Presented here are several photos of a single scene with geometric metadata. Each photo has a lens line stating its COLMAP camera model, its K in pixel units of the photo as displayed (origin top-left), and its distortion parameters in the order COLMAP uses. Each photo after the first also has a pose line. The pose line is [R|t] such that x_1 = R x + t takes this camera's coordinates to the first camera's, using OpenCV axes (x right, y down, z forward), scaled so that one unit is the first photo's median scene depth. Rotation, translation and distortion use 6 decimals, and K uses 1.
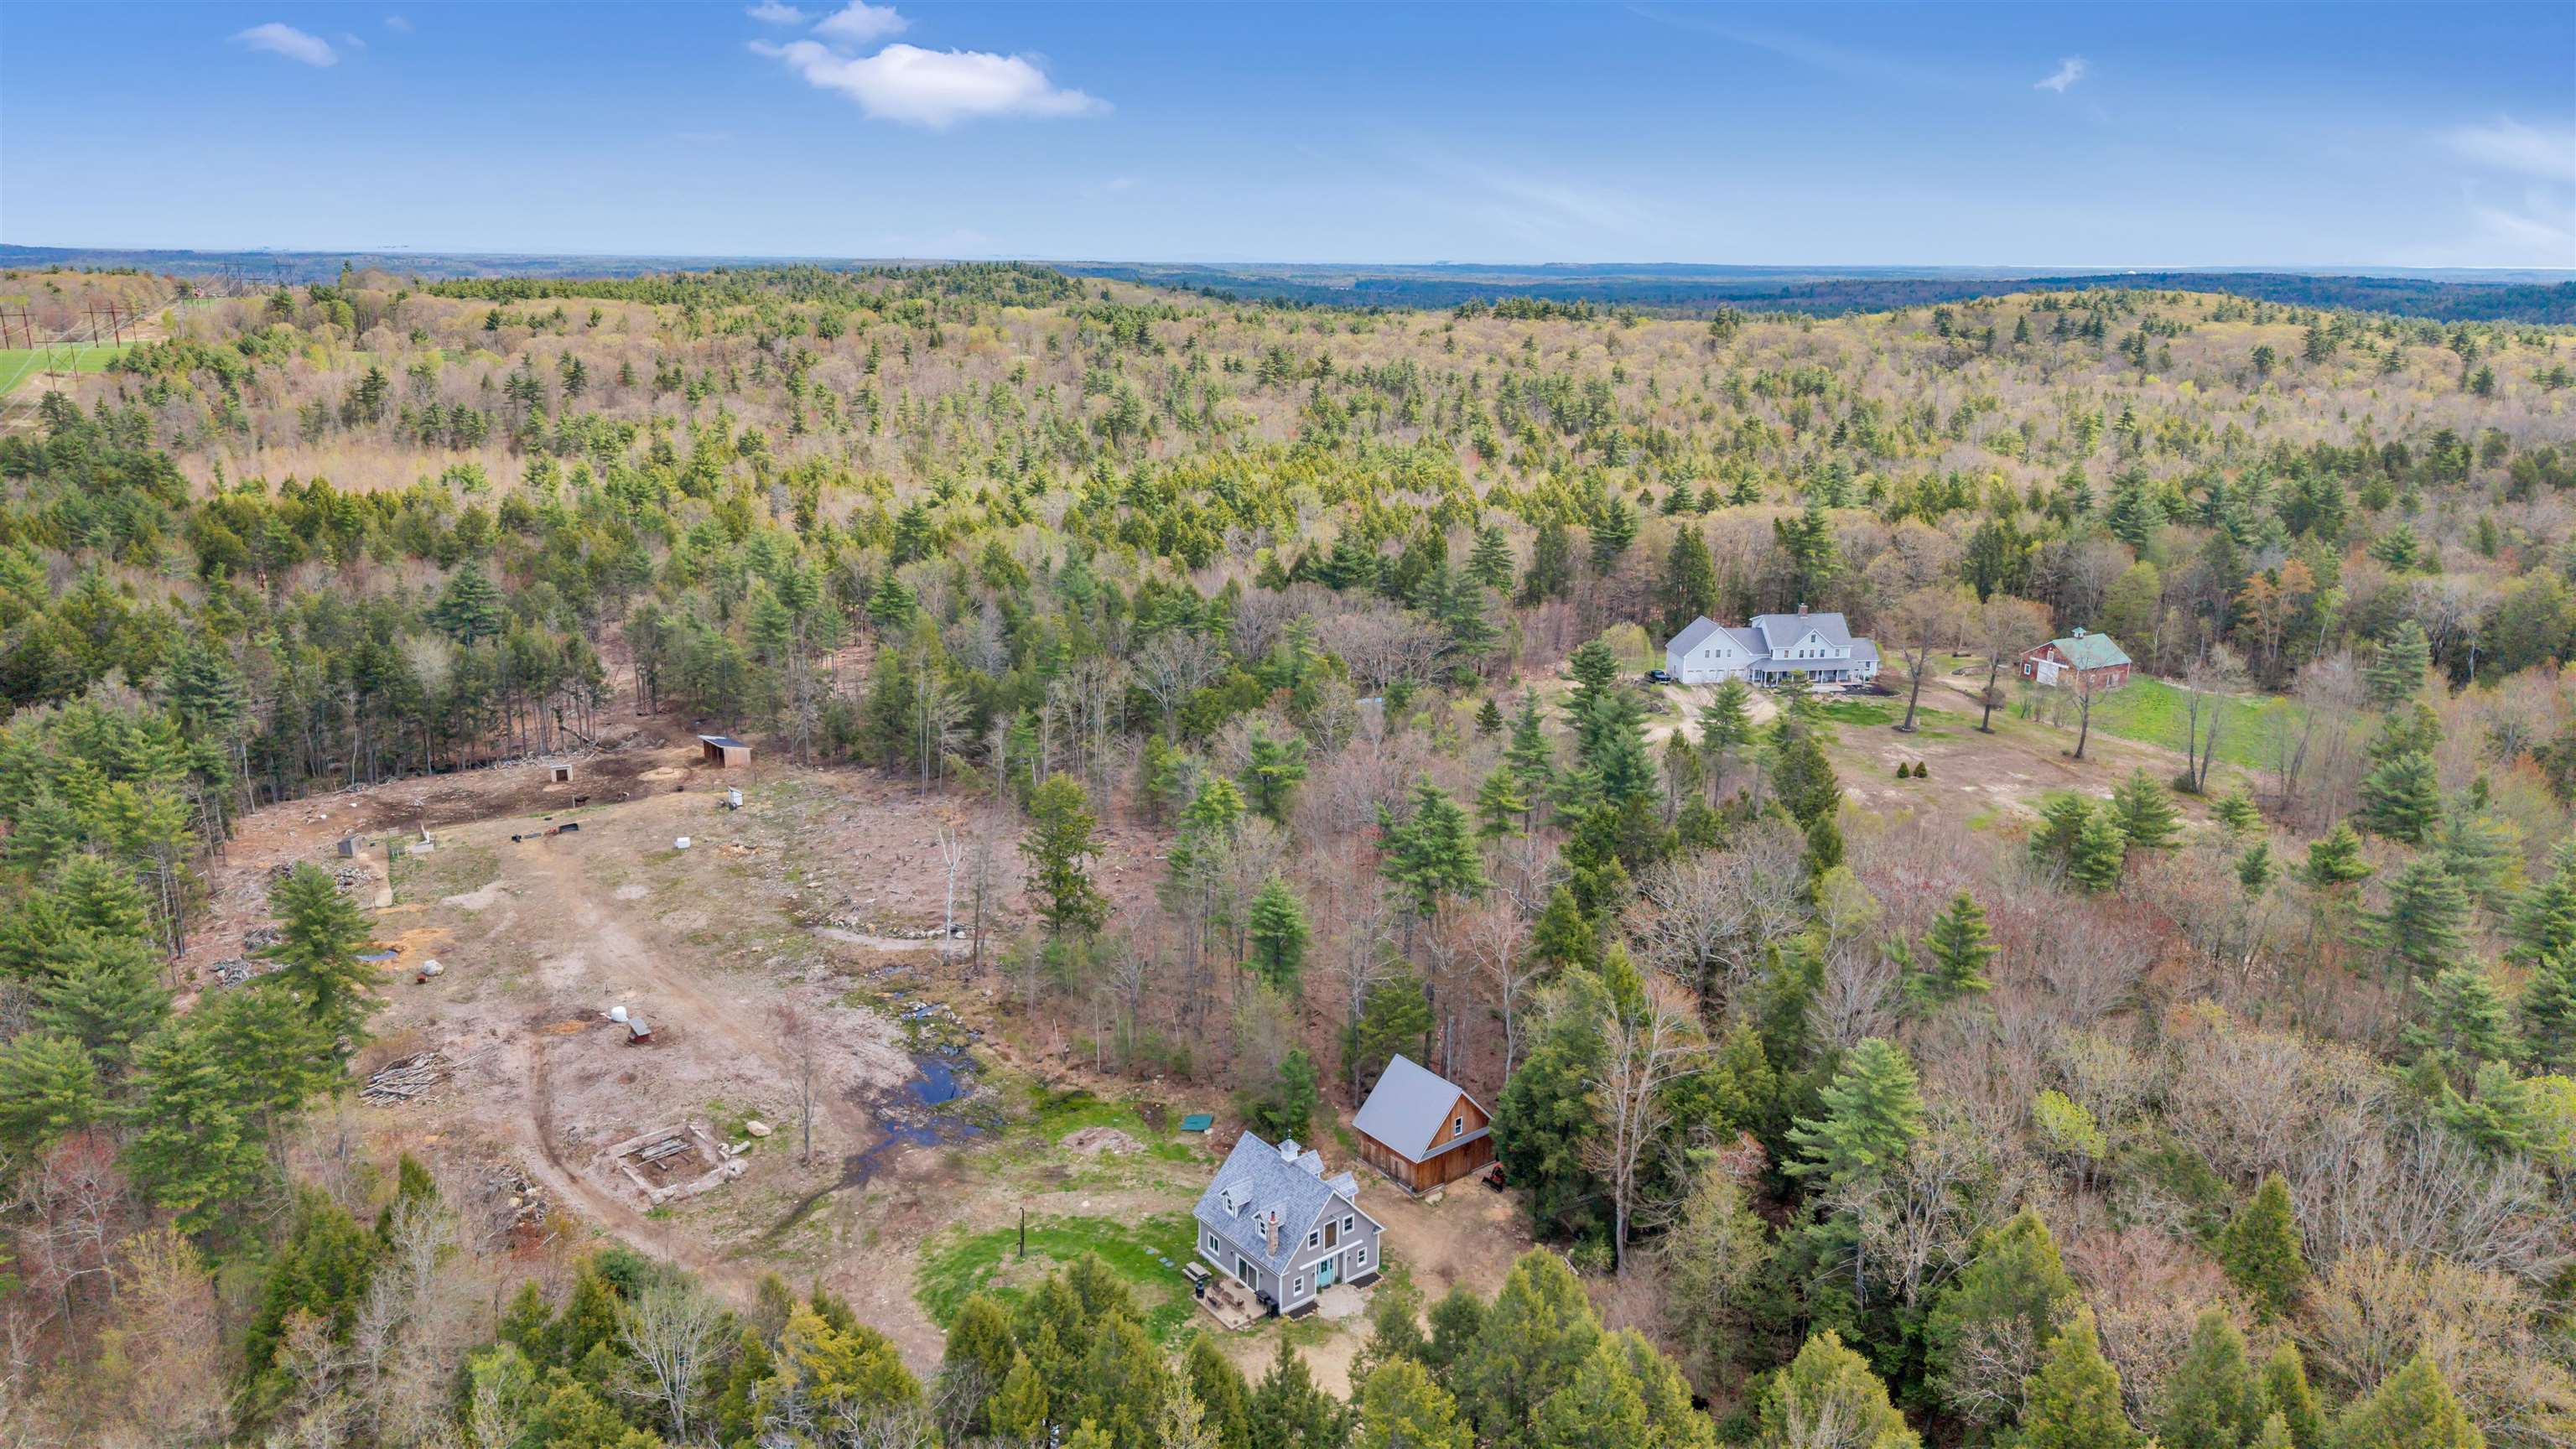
lens RADIAL K [[1713.9, 0, 1291.7], [0, 1713.9, 718.2], [0, 0, 1]] dist [0.027993, -0.032135]
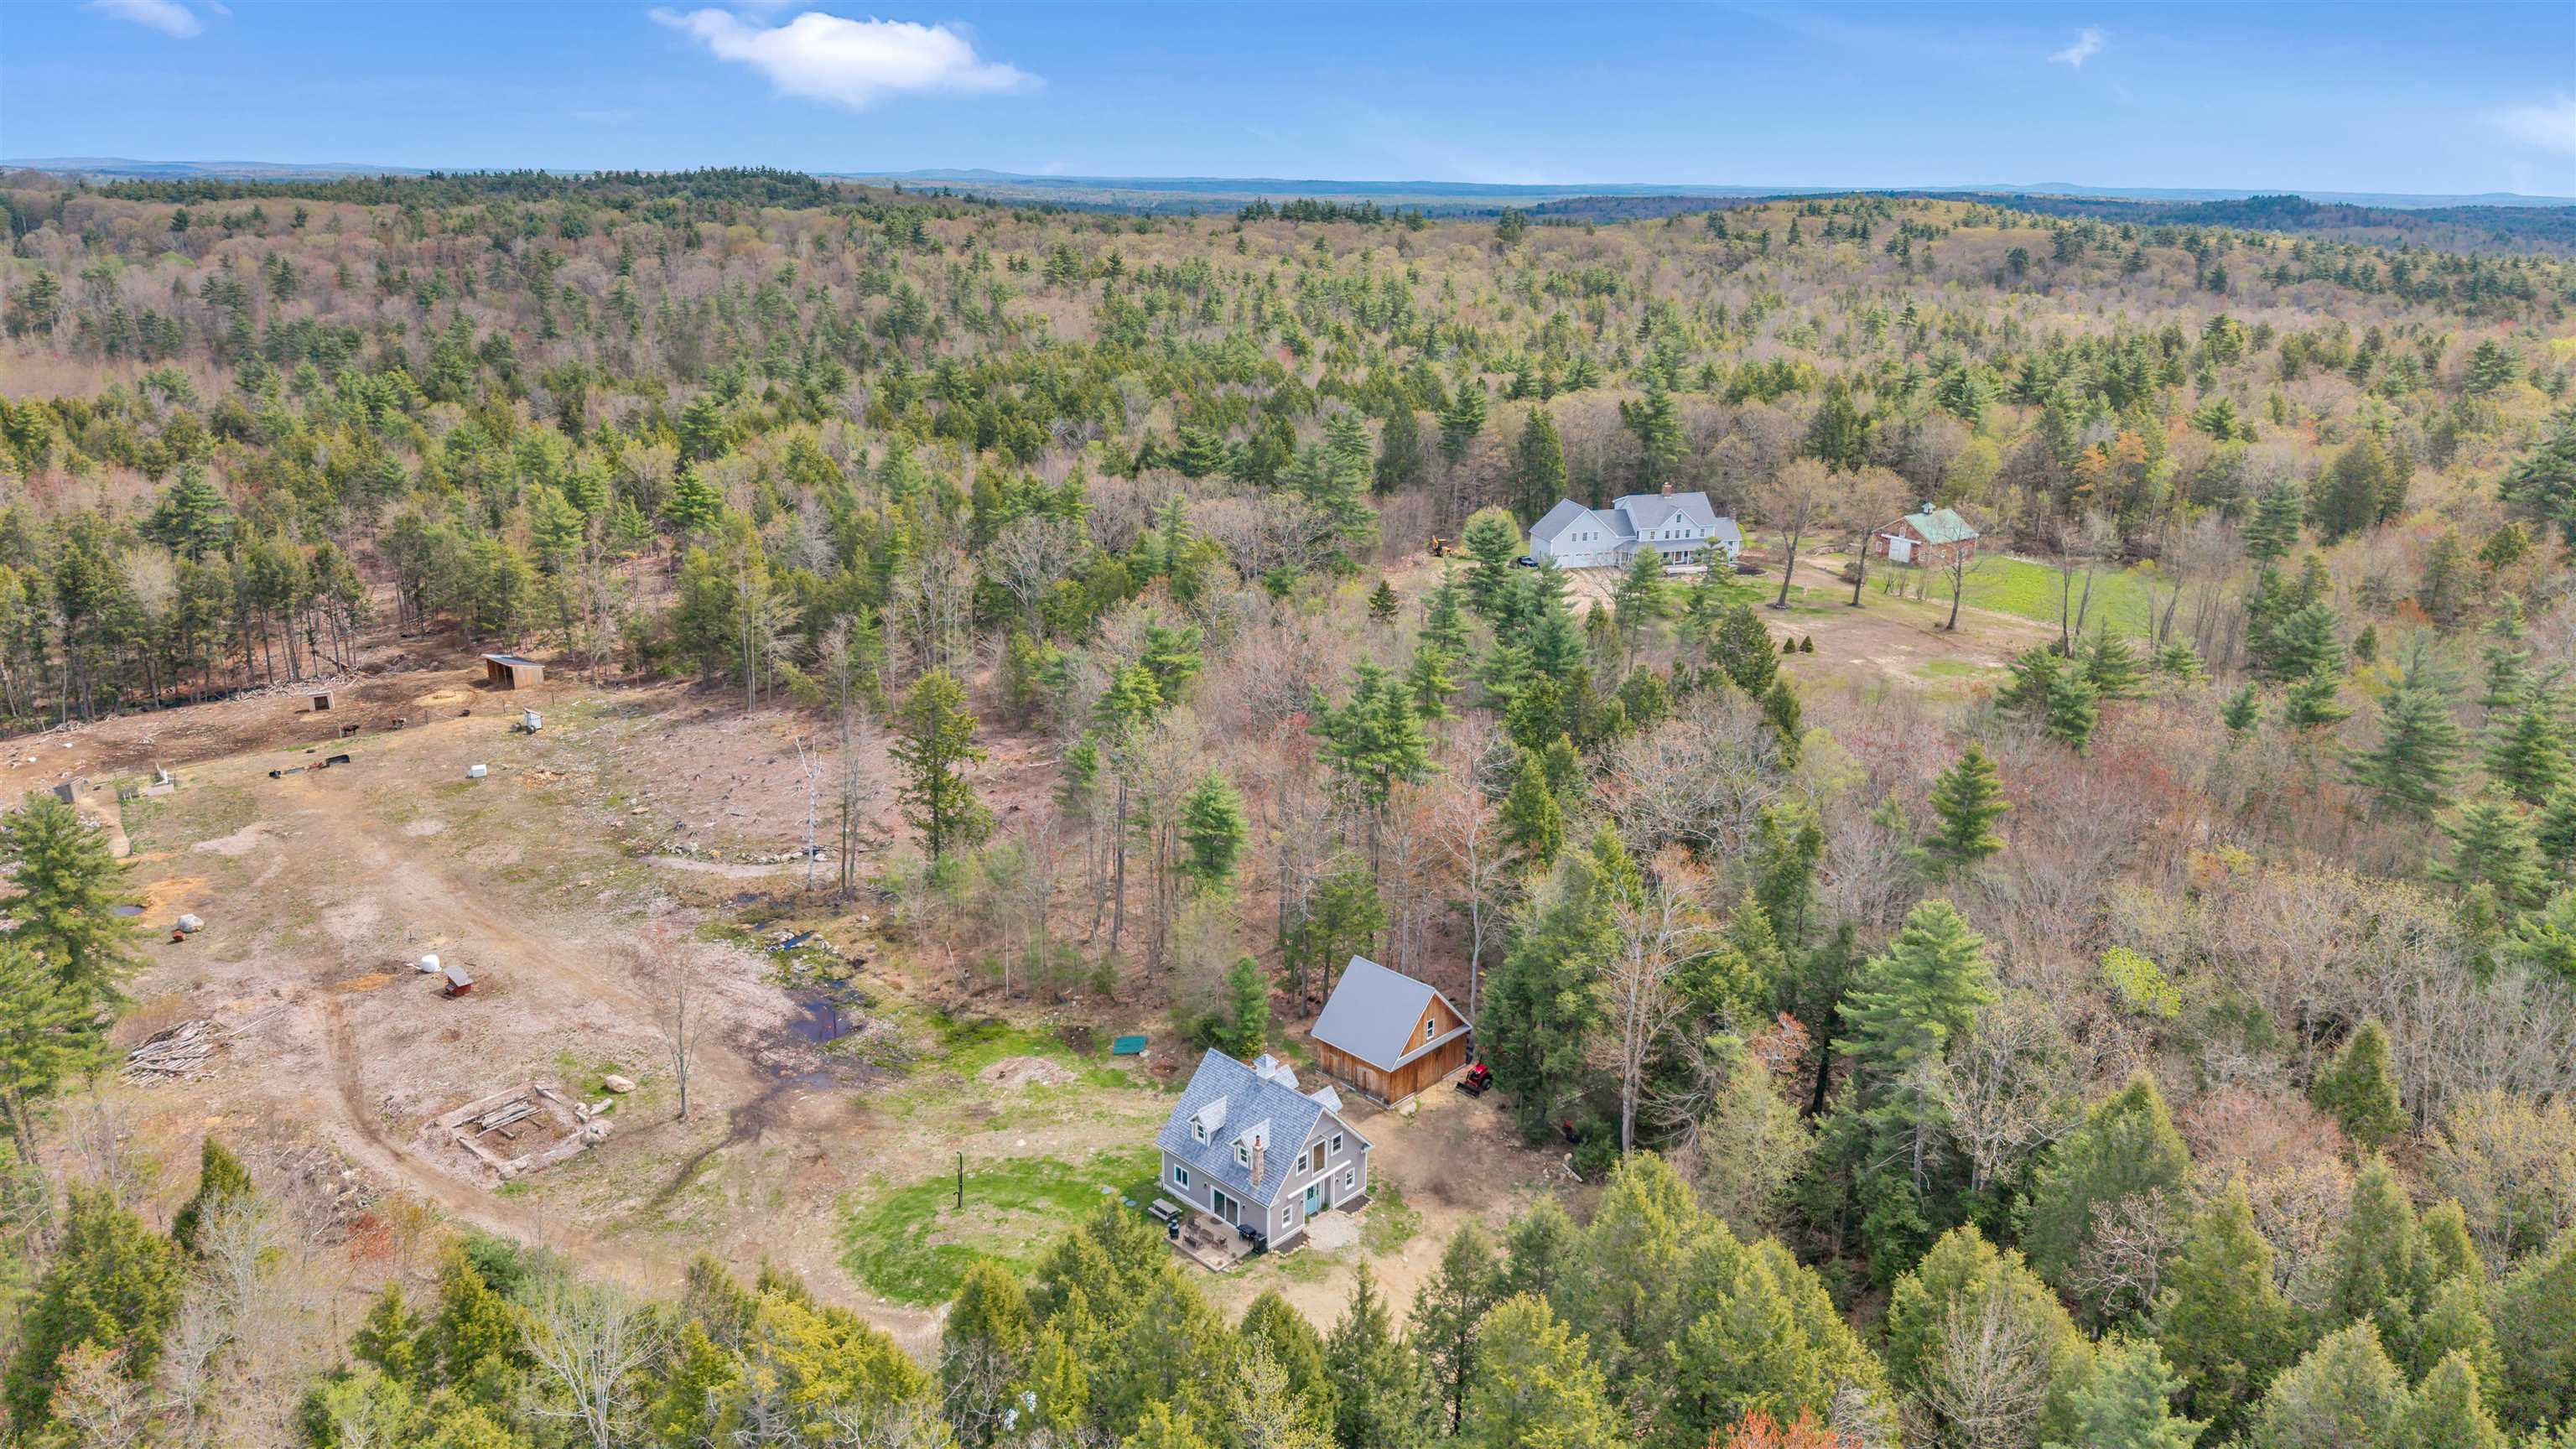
lens RADIAL K [[1713.9, 0, 1291.0], [0, 1713.9, 723.2], [0, 0, 1]] dist [0.027993, -0.032135]
pose [[0.990797, -0.038477, 0.129770, -0.064162], [0.032343, 0.998273, 0.049047, 0.021196], [-0.131433, -0.044398, 0.990330, 0.086217]]
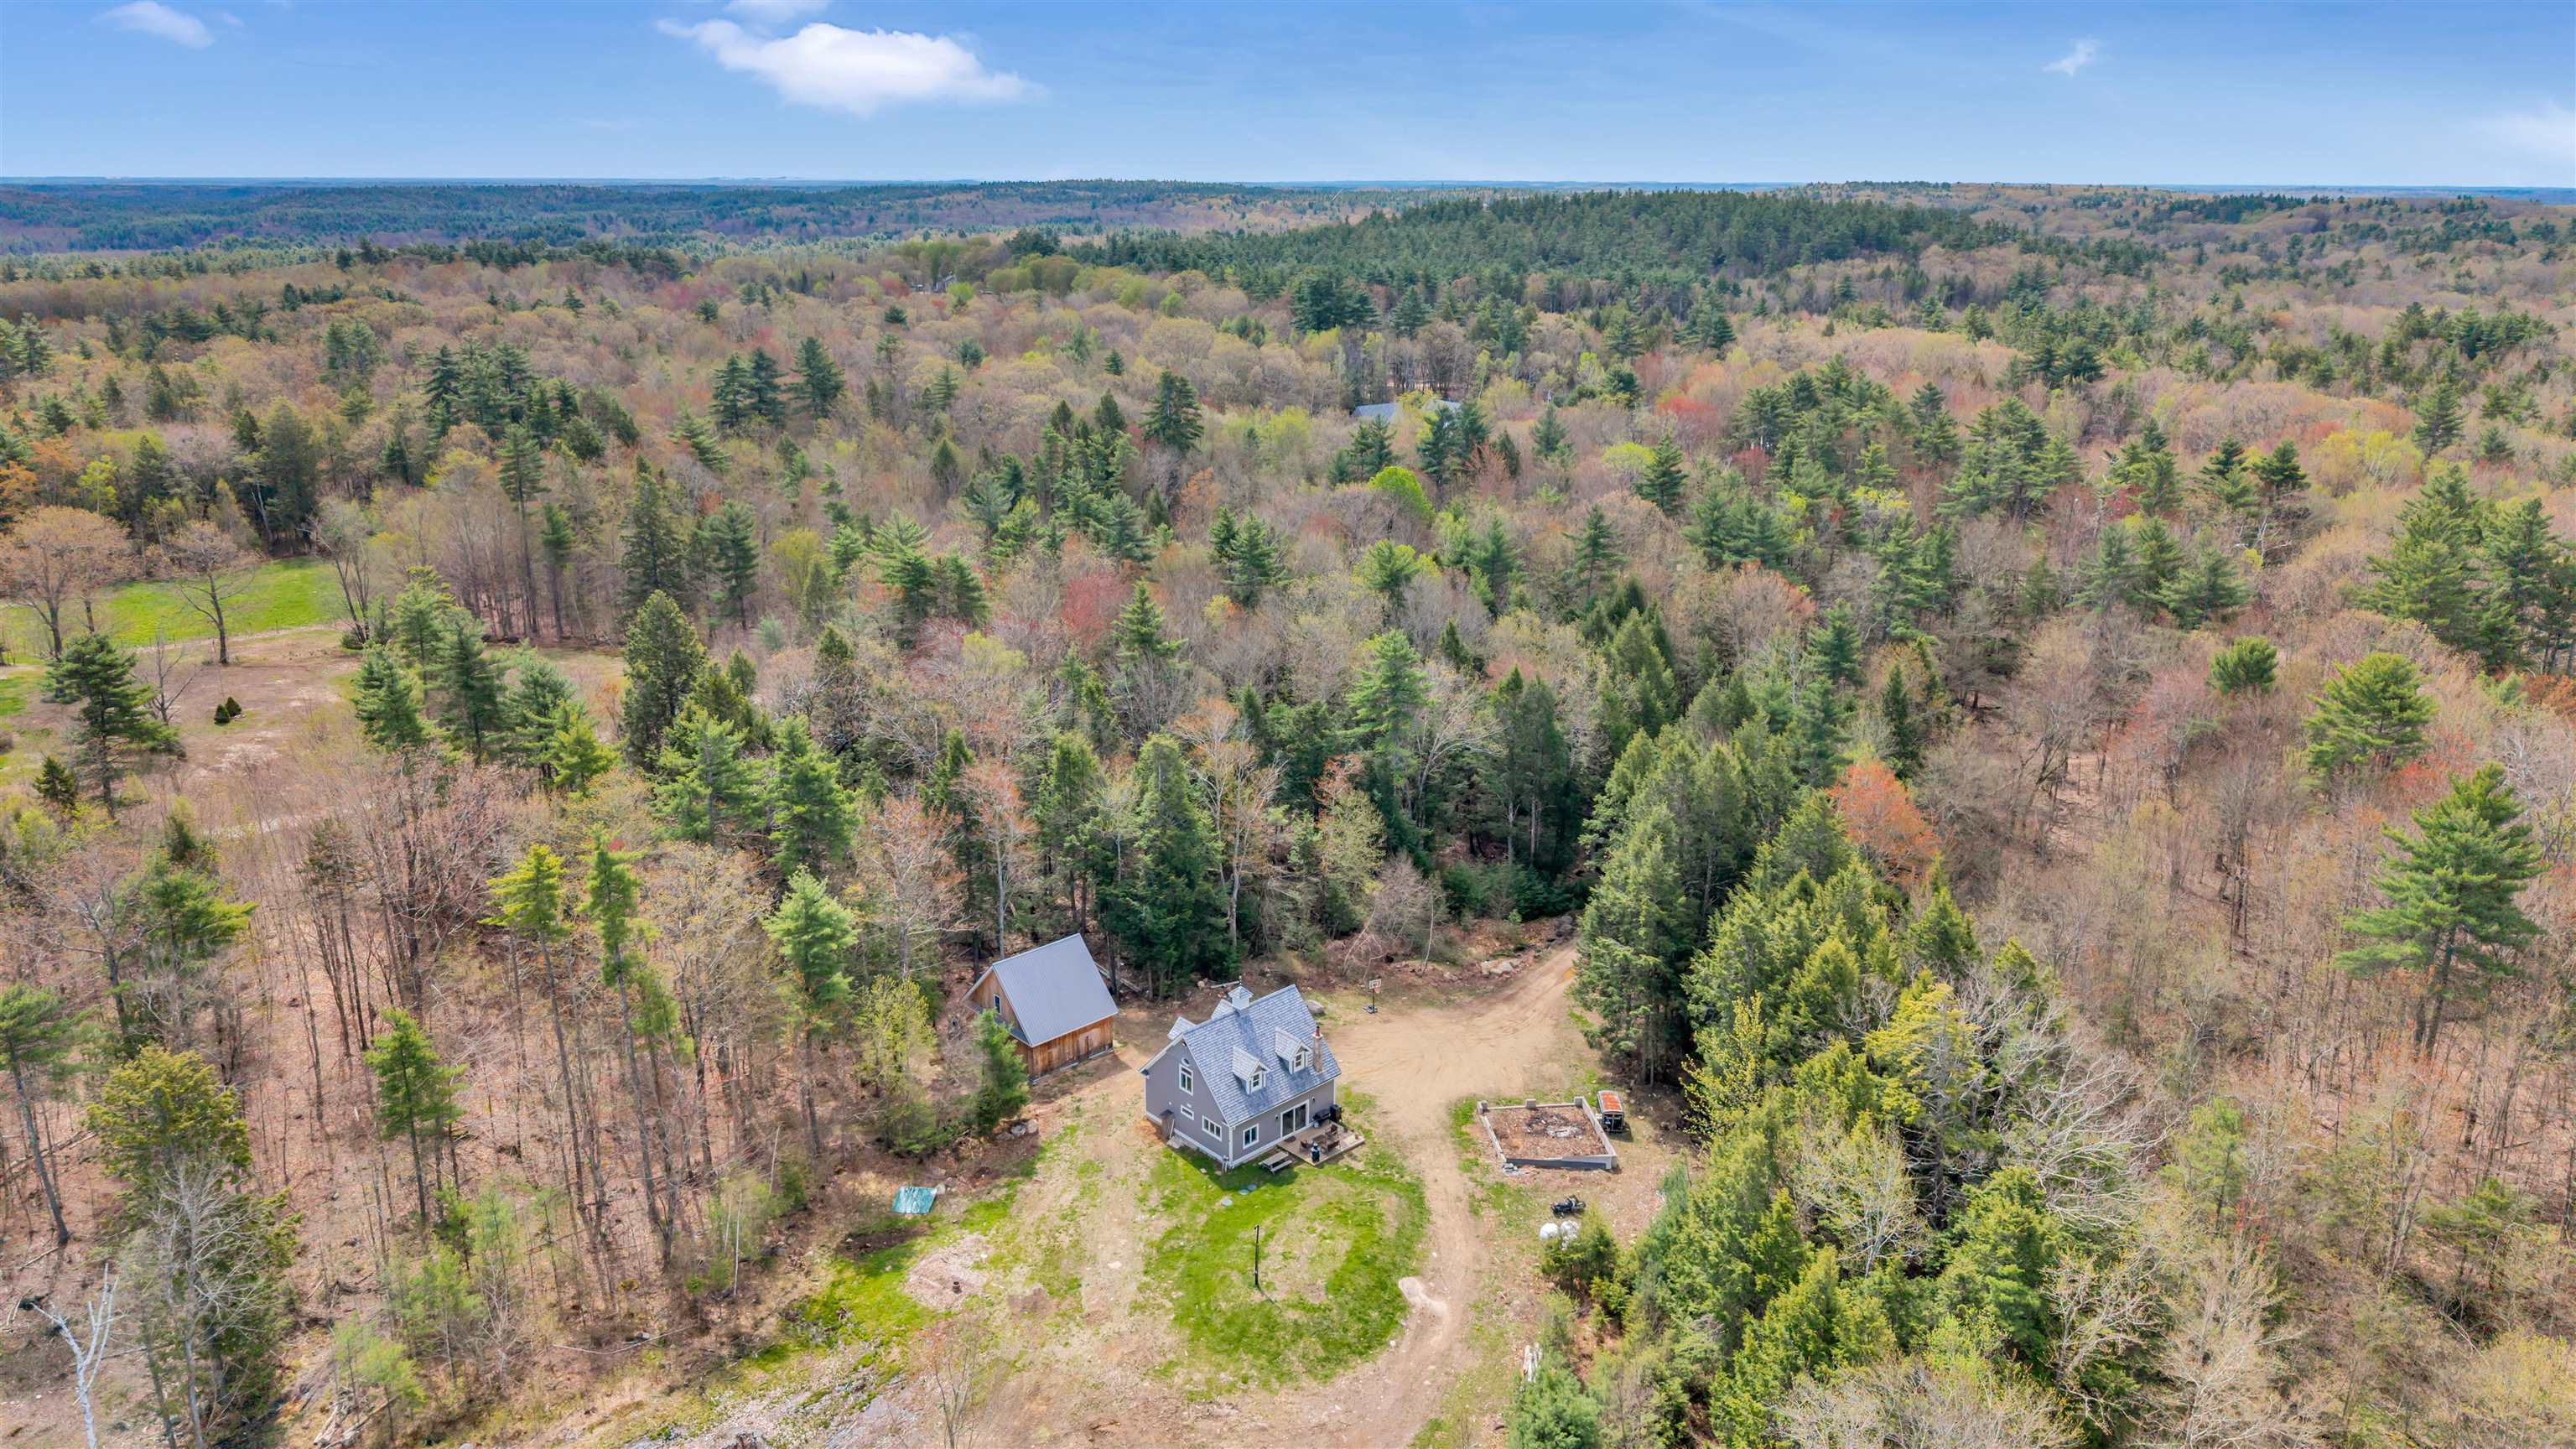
lens RADIAL K [[1713.9, 0, 1286.5], [0, 1713.9, 722.5], [0, 0, 1]] dist [0.027993, -0.032135]
pose [[-0.081949, -0.309974, 0.947207, -0.568900], [0.252445, 0.912953, 0.320605, -0.123829], [-0.964135, 0.265391, 0.003435, 0.619527]]
